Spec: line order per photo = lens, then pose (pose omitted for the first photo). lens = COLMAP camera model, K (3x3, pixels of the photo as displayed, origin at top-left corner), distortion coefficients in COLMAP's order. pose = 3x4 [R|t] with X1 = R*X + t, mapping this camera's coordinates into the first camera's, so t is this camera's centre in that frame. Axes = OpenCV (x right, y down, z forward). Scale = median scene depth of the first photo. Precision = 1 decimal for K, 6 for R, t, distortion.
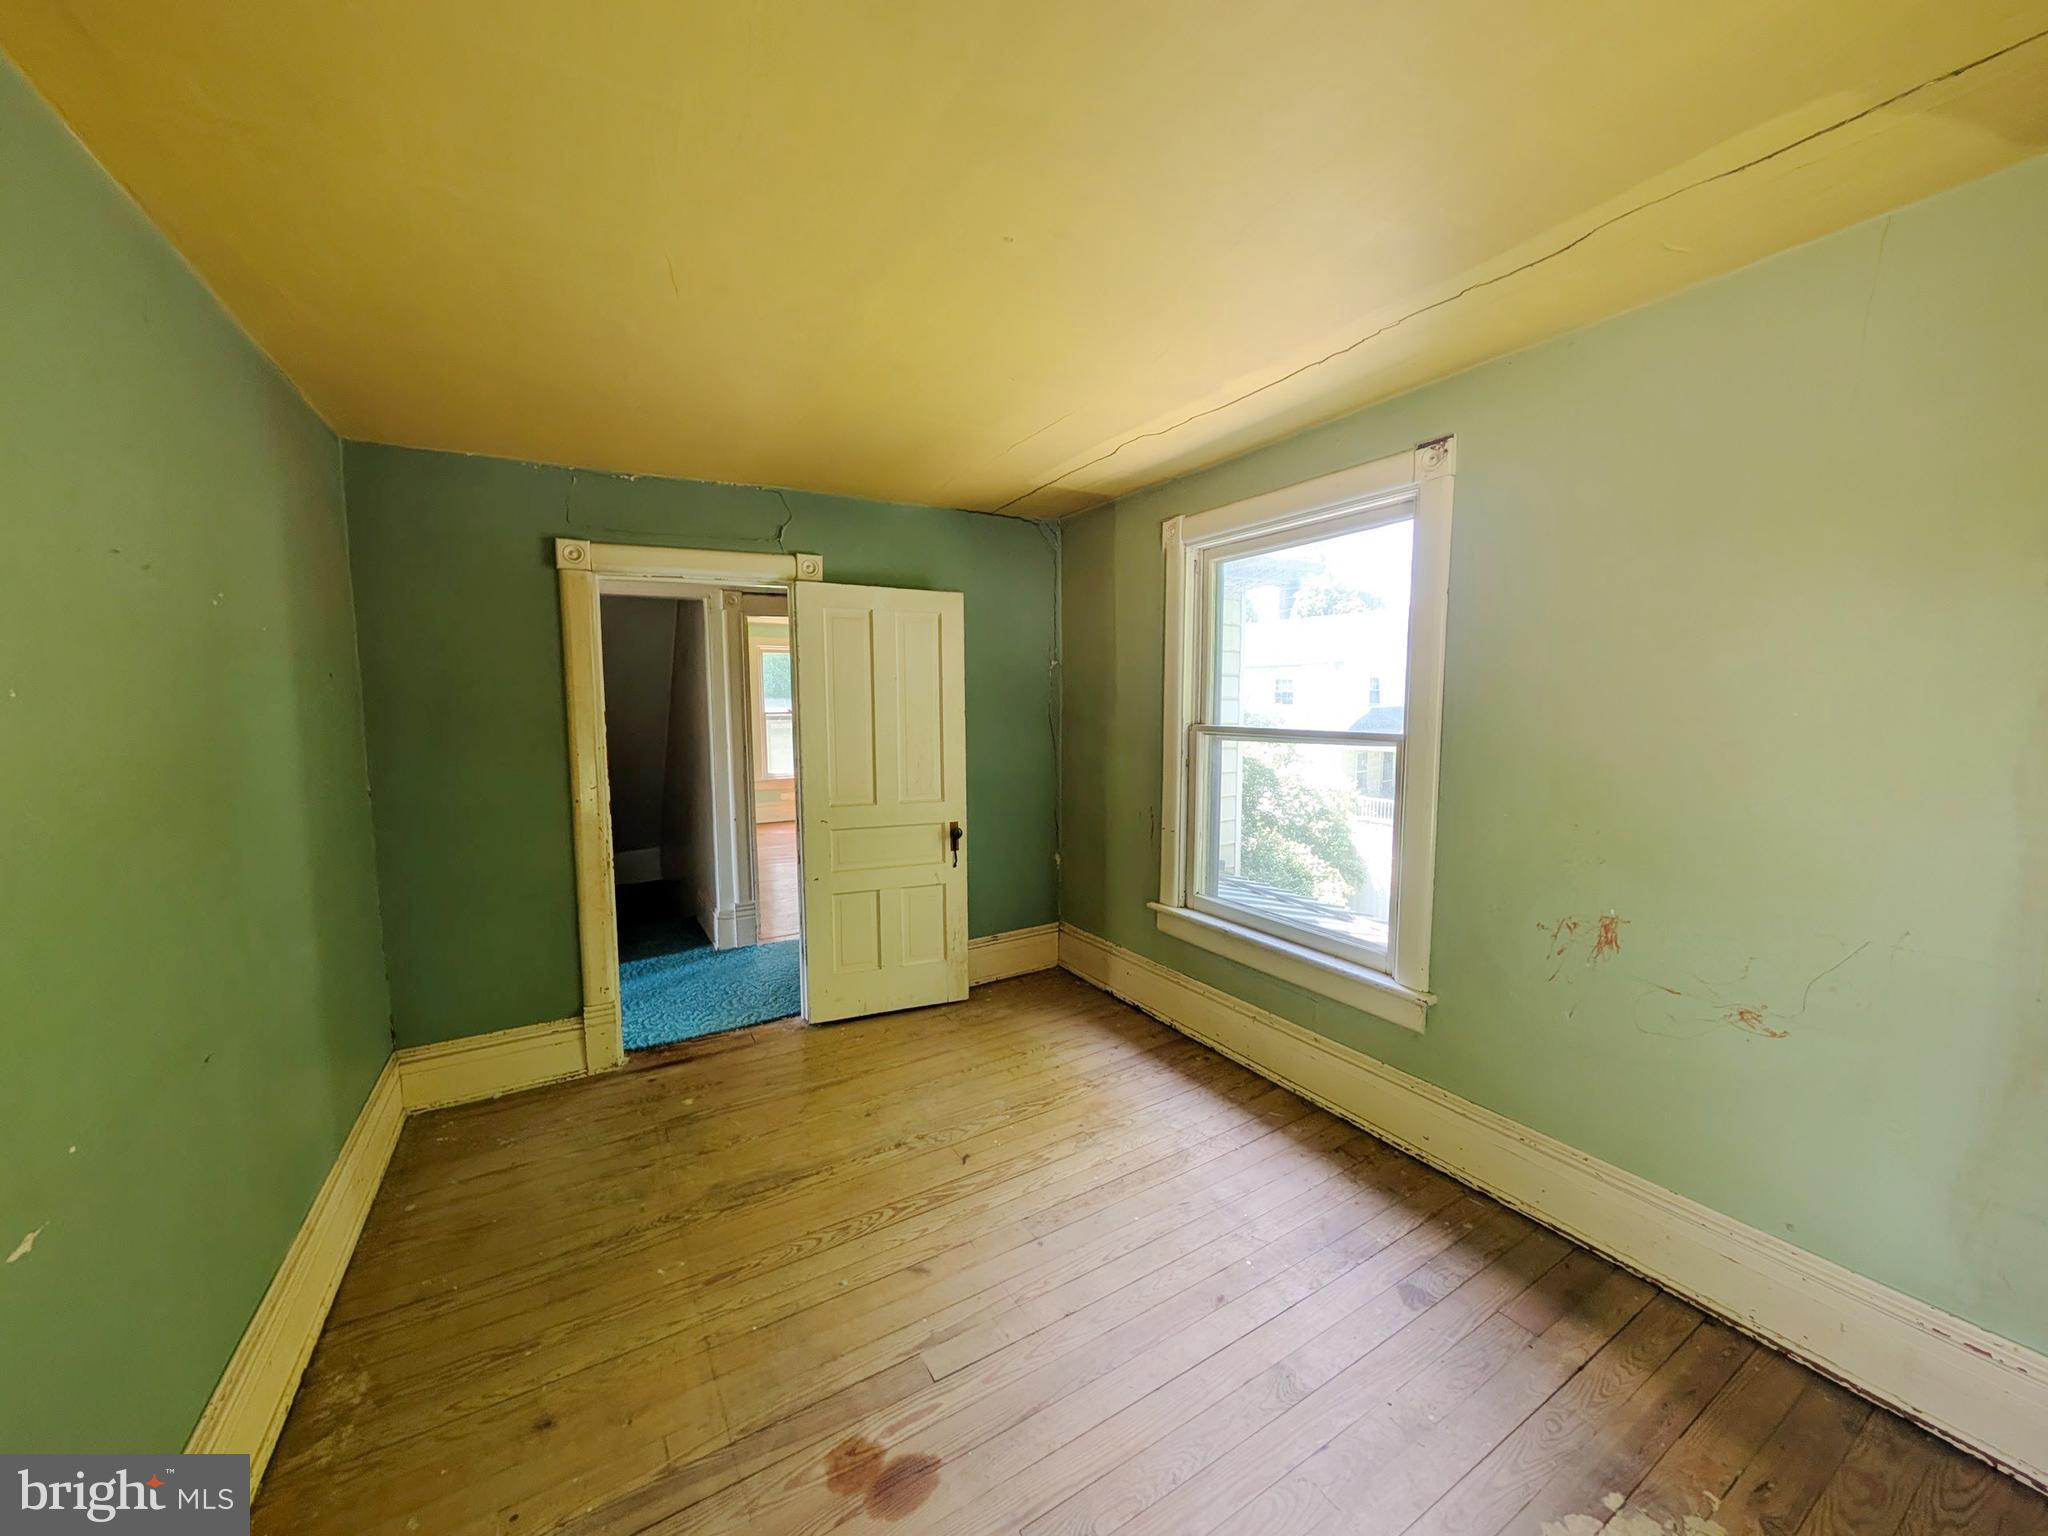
lens RADIAL K [[773.5, 0, 1022.3], [0, 773.5, 765.2], [0, 0, 1]] dist [0.000737, -0.000264]
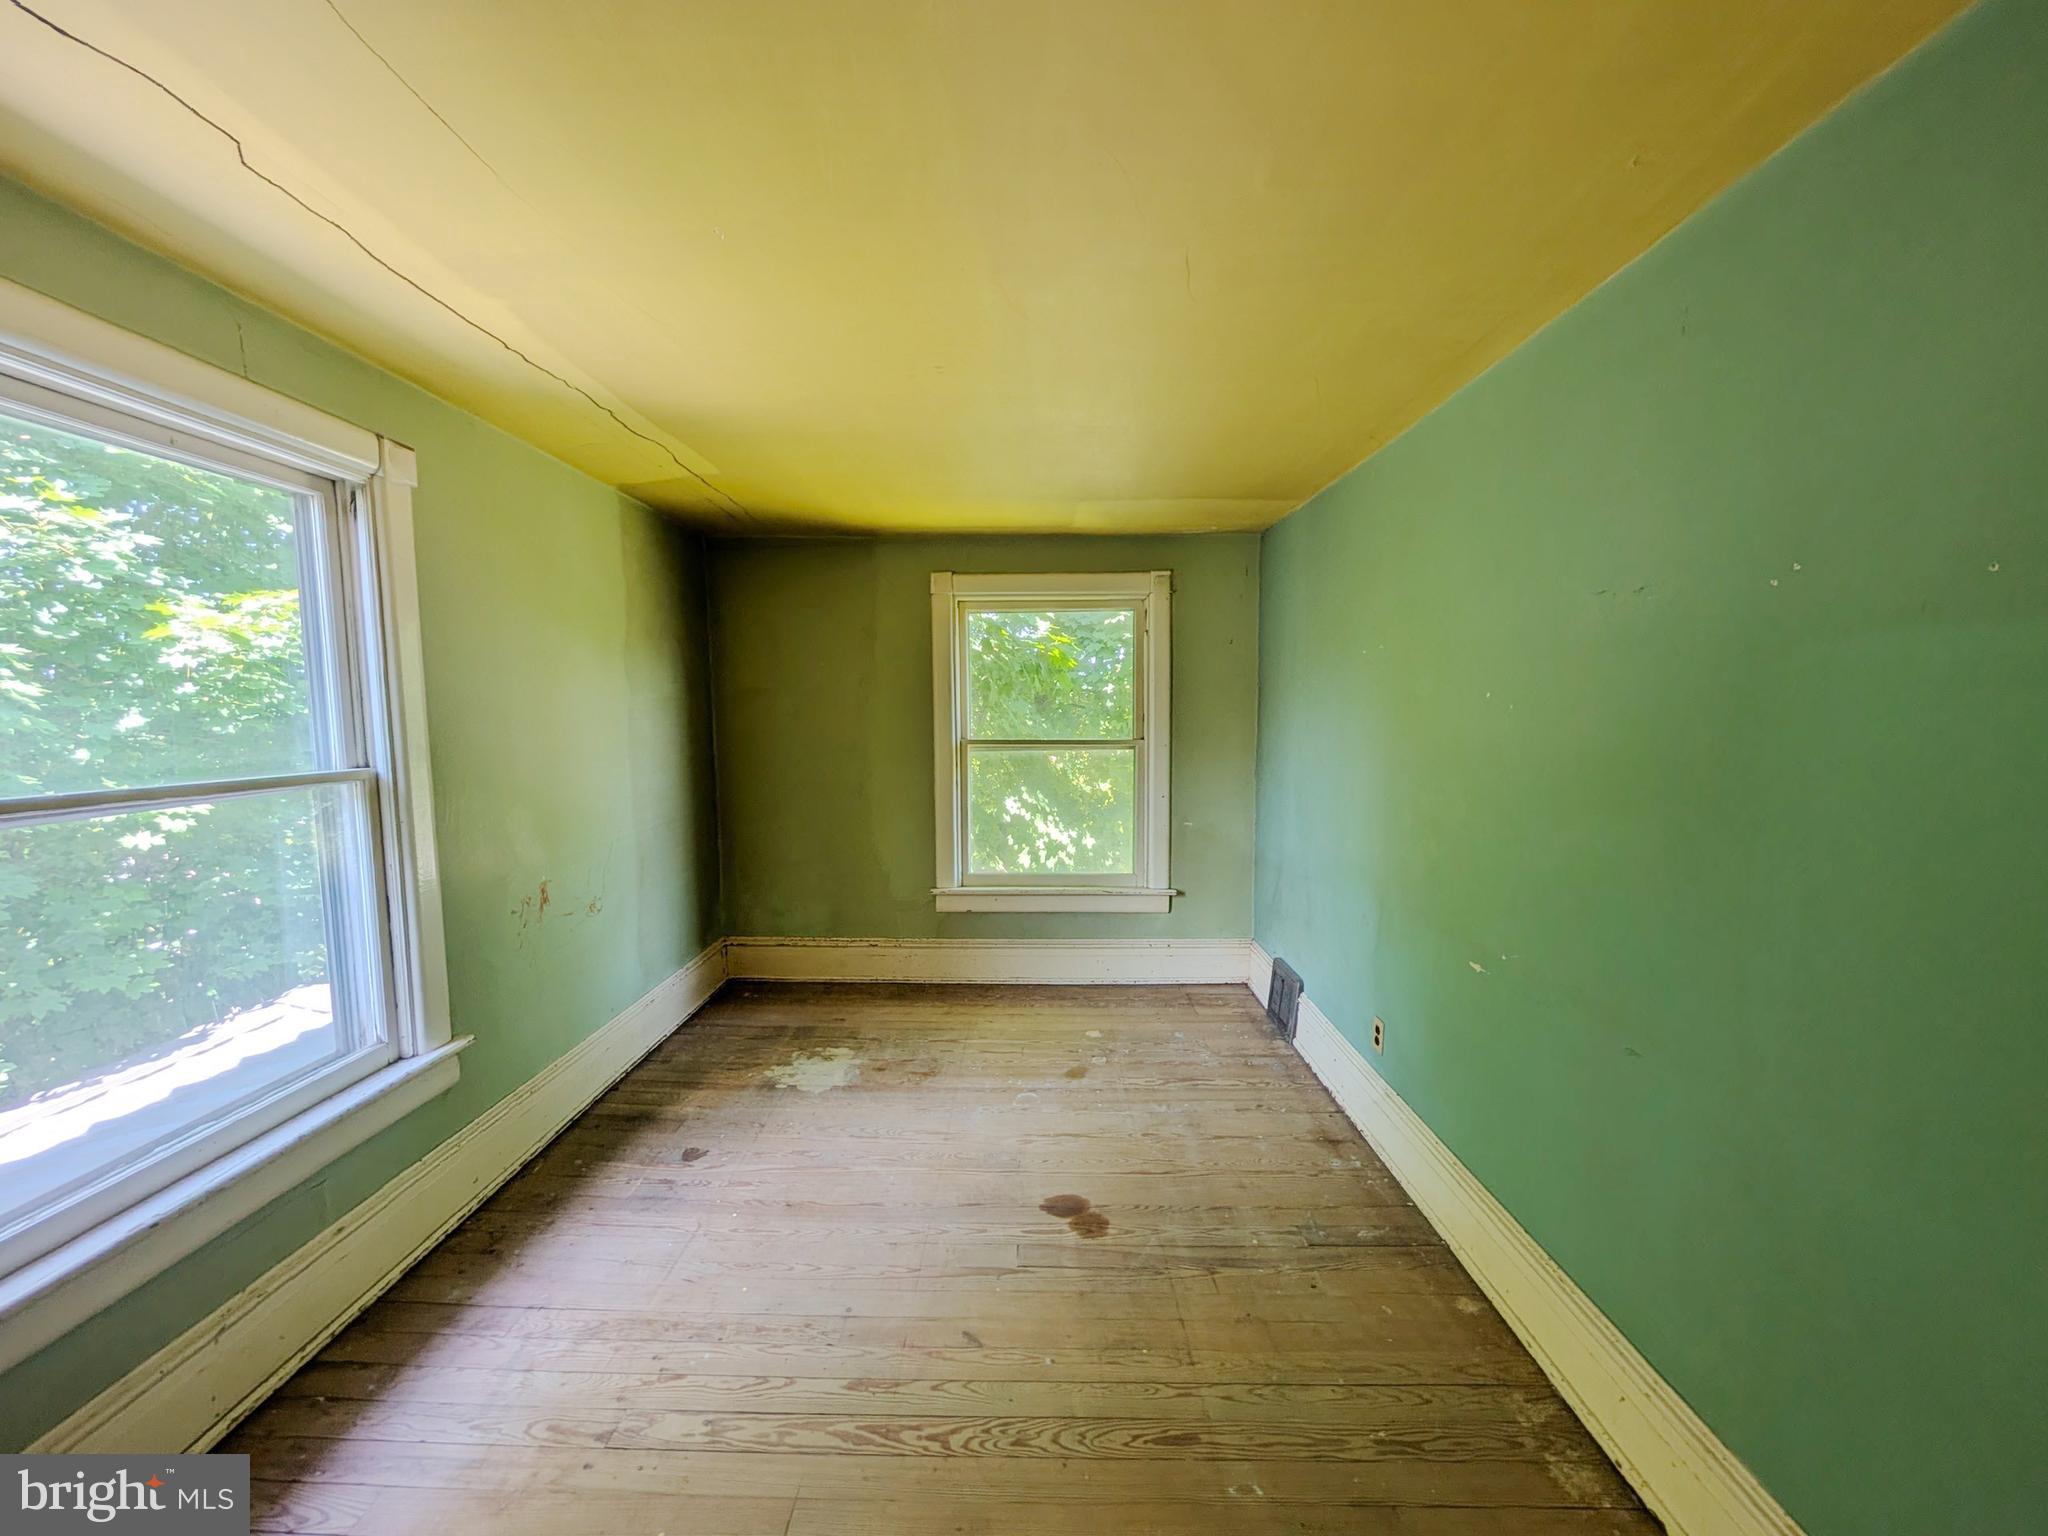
lens RADIAL K [[773.5, 0, 1020.0], [0, 773.5, 750.9], [0, 0, 1]] dist [0.000737, -0.000264]
pose [[-0.851524, -0.017458, 0.524026, -0.653540], [0.056800, 0.990492, 0.125297, -0.153098], [-0.521231, 0.136458, -0.842436, 1.655890]]
